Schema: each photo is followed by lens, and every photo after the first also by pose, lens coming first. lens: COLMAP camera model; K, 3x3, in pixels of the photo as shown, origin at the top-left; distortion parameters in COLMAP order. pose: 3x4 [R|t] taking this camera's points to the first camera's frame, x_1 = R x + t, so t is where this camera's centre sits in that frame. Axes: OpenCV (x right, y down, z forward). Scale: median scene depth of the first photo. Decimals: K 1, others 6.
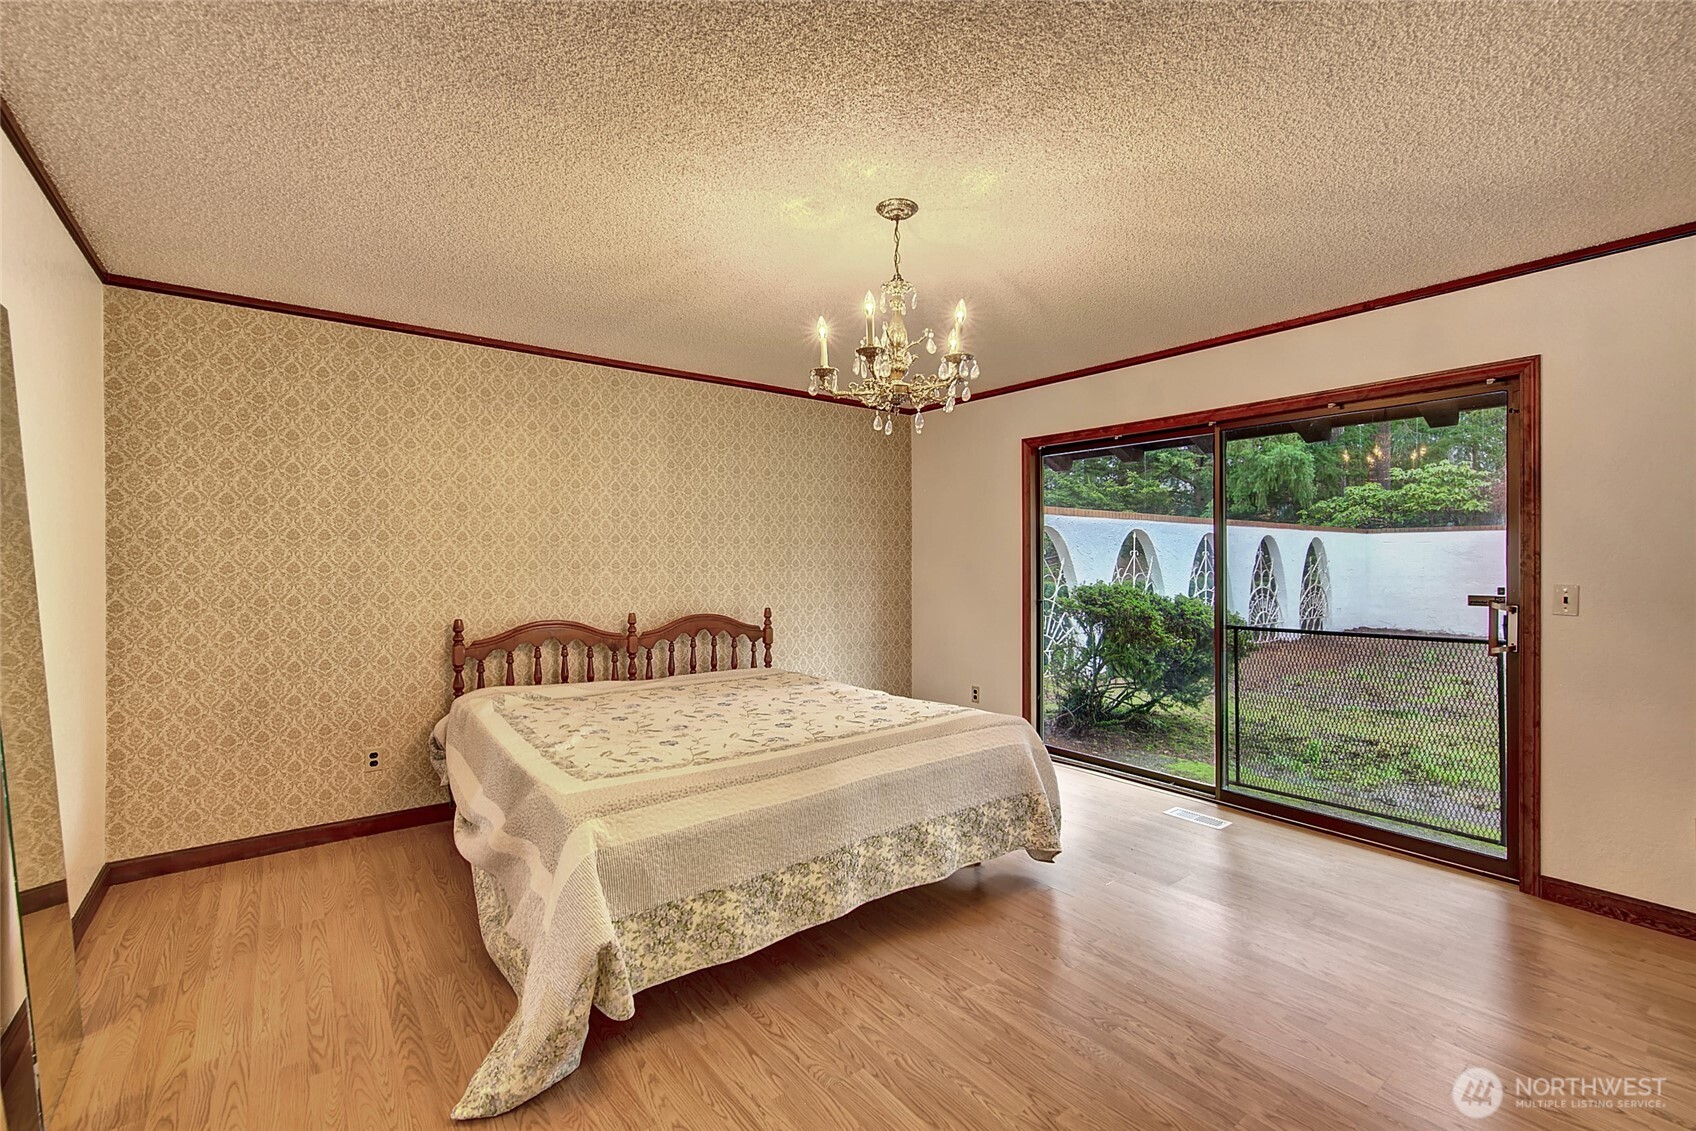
lens RADIAL K [[728.9, 0, 850.4], [0, 728.9, 565.2], [0, 0, 1]] dist [0.001546, -0.000101]
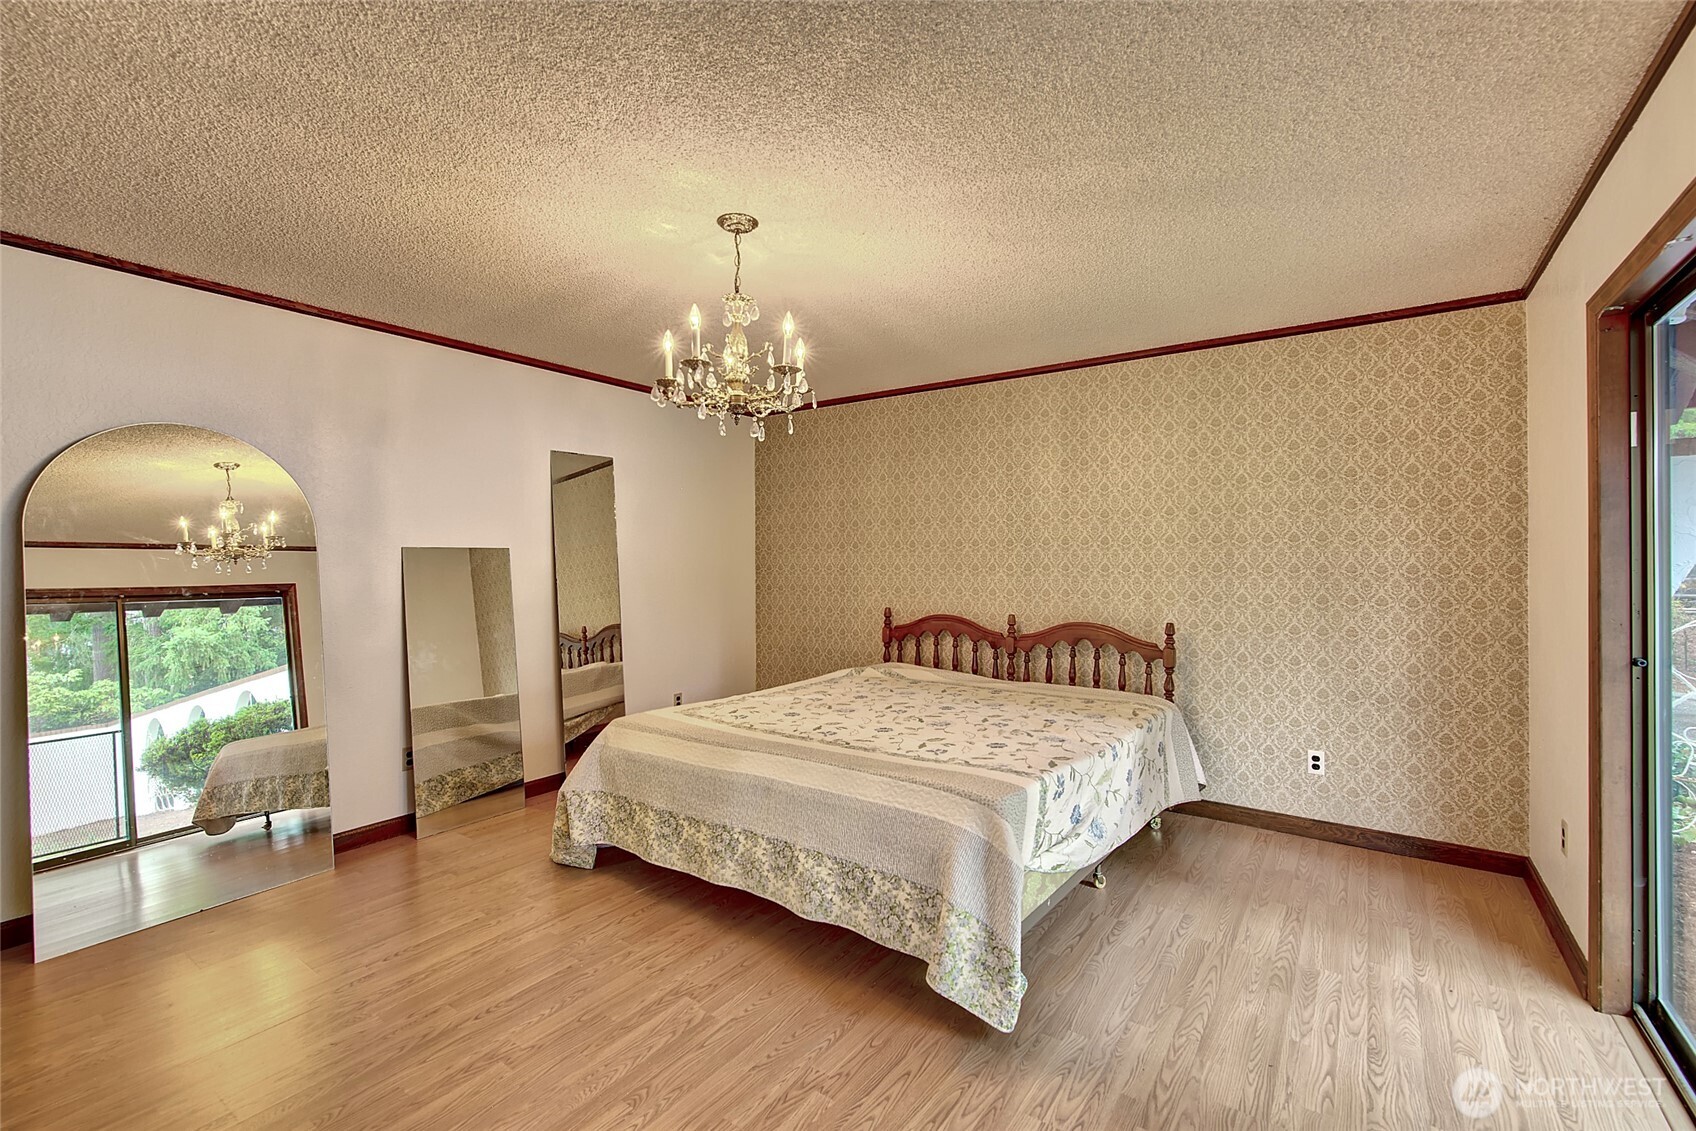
lens RADIAL K [[728.9, 0, 849.3], [0, 728.9, 558.5], [0, 0, 1]] dist [0.001546, -0.000101]
pose [[0.285720, -0.002263, -0.958311, 0.620037], [-0.007555, 0.999961, -0.004614, -0.006881], [0.958283, 0.008559, 0.285692, 0.486111]]
